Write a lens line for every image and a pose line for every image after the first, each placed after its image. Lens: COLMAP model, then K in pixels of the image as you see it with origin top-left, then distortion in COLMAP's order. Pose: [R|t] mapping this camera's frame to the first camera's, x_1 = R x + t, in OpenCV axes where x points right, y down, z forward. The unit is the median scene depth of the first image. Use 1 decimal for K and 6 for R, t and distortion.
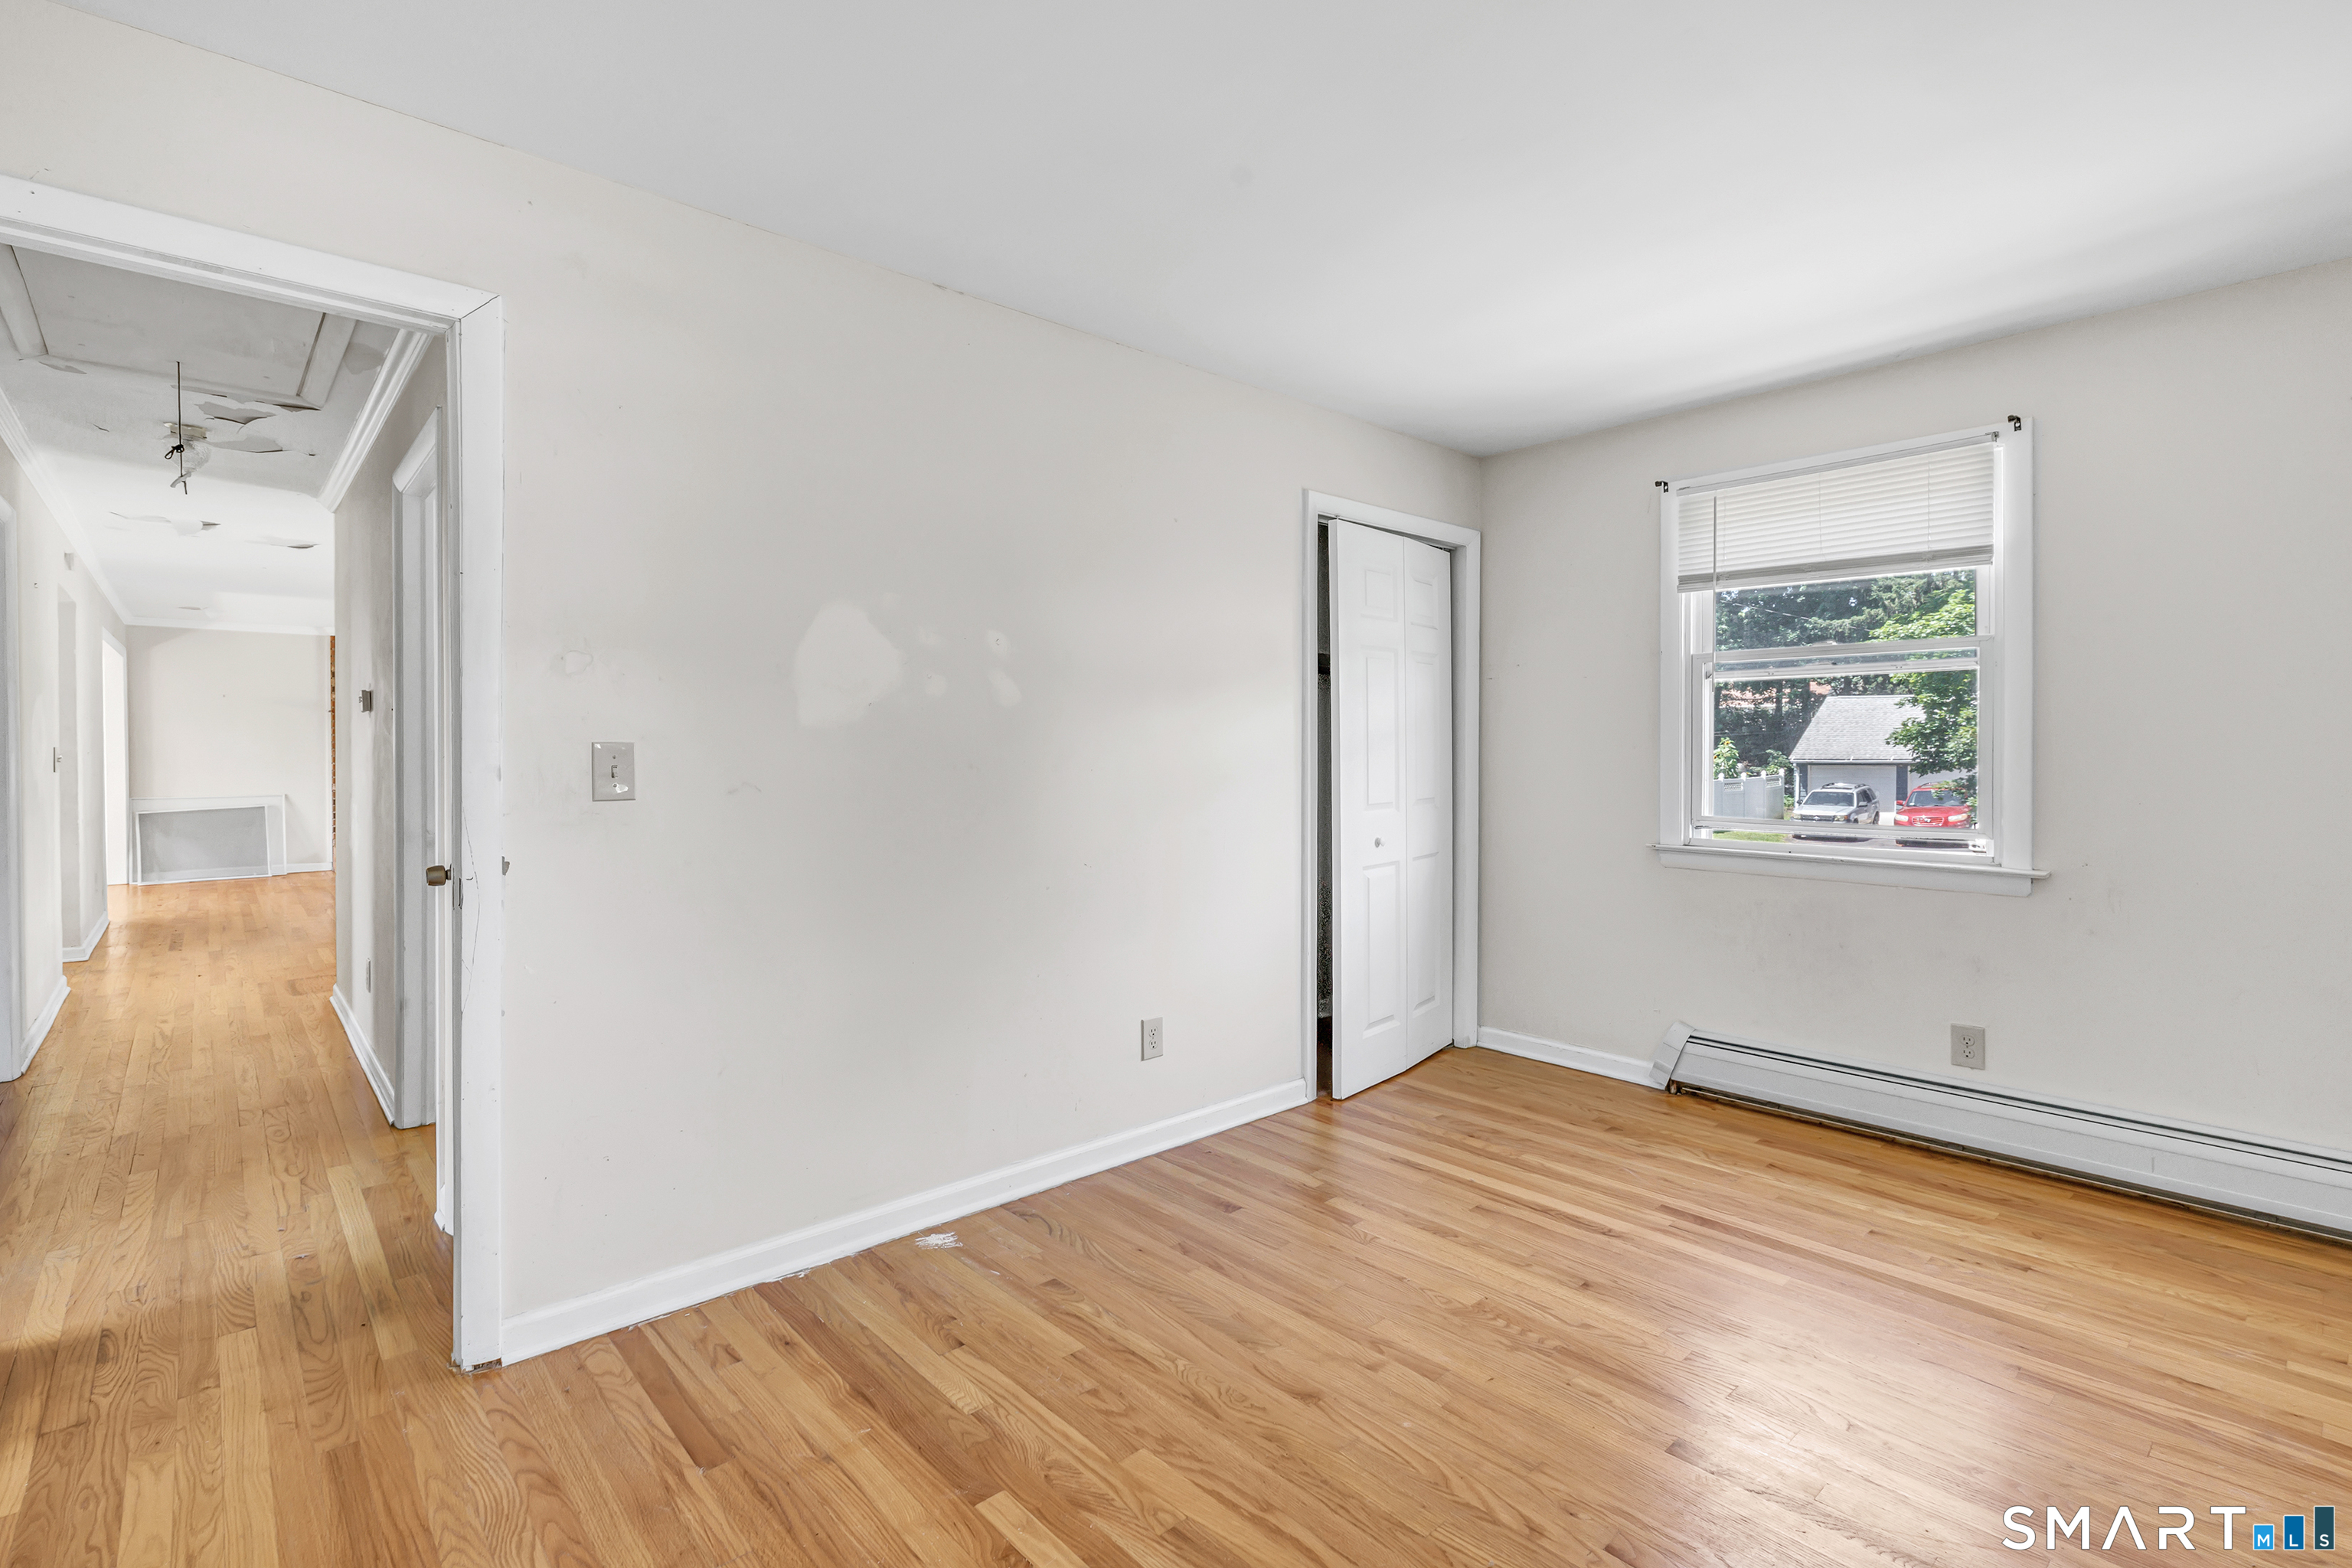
lens RADIAL K [[1046.8, 0, 1180.1], [0, 1046.8, 778.2], [0, 0, 1]] dist [0.004632, -0.000083]
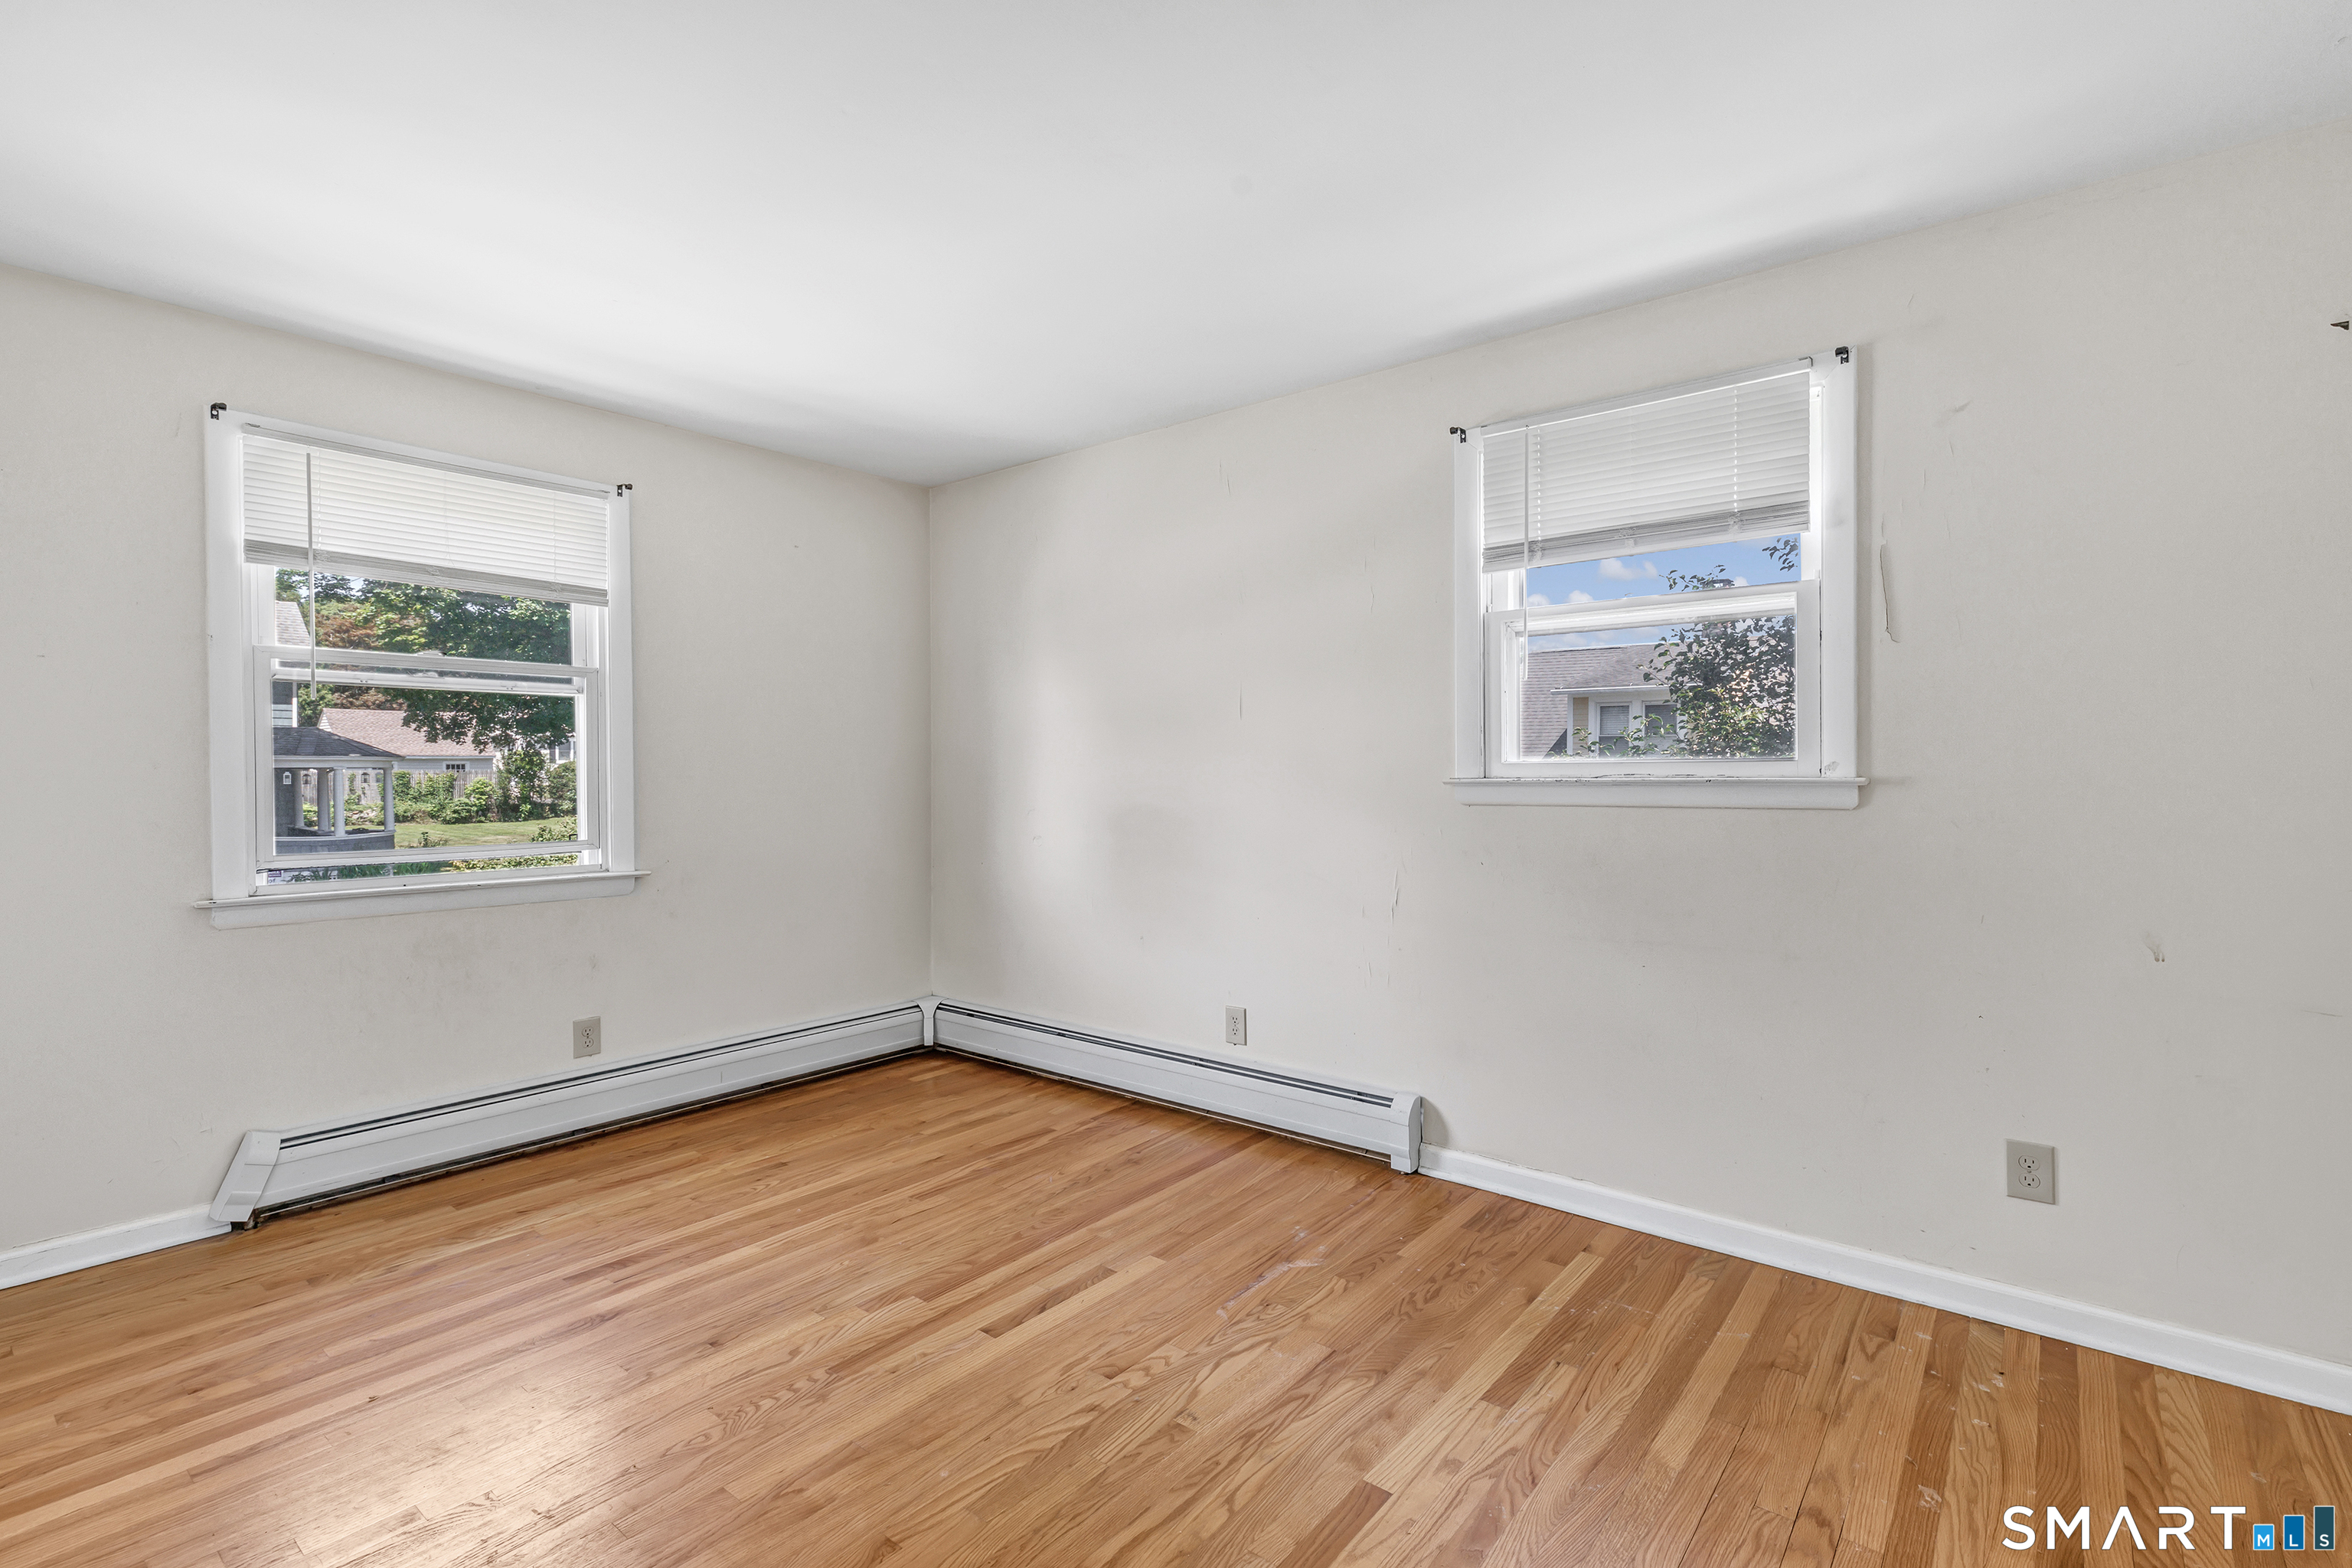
lens RADIAL K [[1046.8, 0, 1190.9], [0, 1046.8, 788.5], [0, 0, 1]] dist [0.004632, -0.000083]
pose [[-0.128078, -0.017488, 0.991610, -0.433505], [0.030204, 0.999312, 0.021525, -0.011669], [-0.991304, 0.032707, -0.127462, 0.509724]]
